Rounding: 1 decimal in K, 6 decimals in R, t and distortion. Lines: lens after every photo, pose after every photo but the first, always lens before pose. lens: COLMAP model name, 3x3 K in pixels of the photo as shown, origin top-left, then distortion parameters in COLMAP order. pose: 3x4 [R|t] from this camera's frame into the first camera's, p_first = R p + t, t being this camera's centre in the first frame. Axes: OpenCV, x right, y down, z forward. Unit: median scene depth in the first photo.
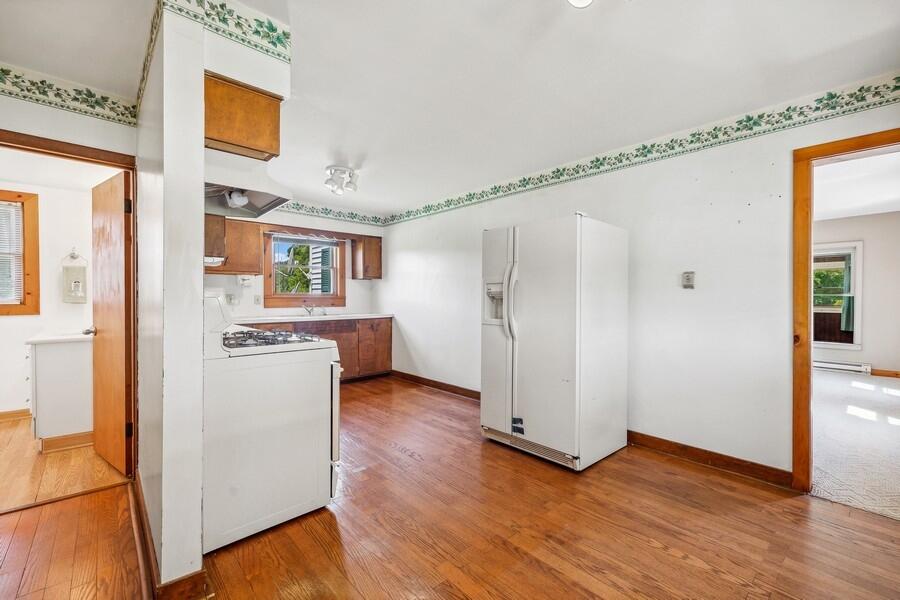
lens RADIAL K [[389.3, 0, 450.3], [0, 389.3, 299.6], [0, 0, 1]] dist [0.000335, 0.000013]
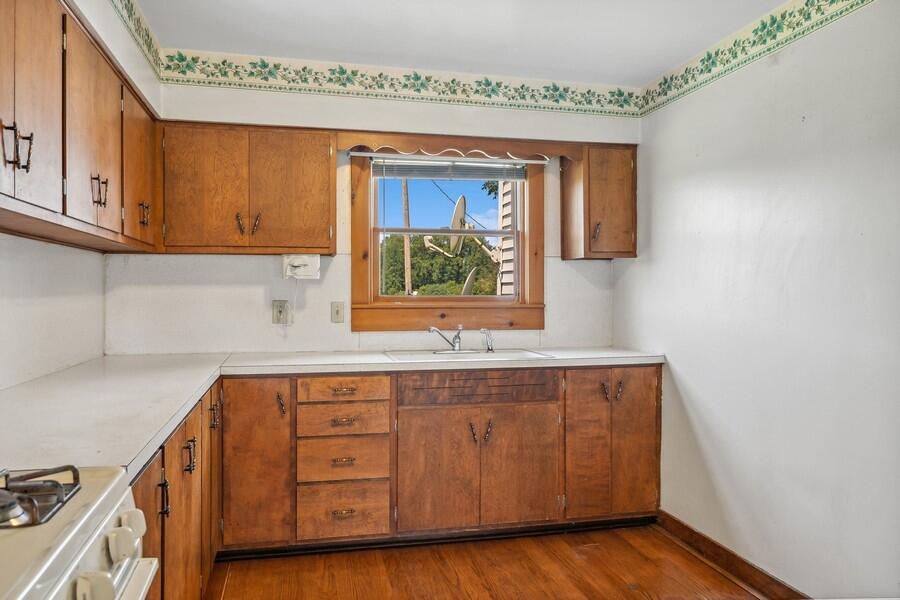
lens RADIAL K [[703.1, 0, 450.7], [0, 703.1, 300.3], [0, 0, 1]] dist [-0.012565, -0.000695]
pose [[0.875545, 0.004319, -0.483117, -0.008212], [-0.002820, 0.999989, 0.003830, -0.014725], [0.483128, -0.001991, 0.875548, 0.341743]]
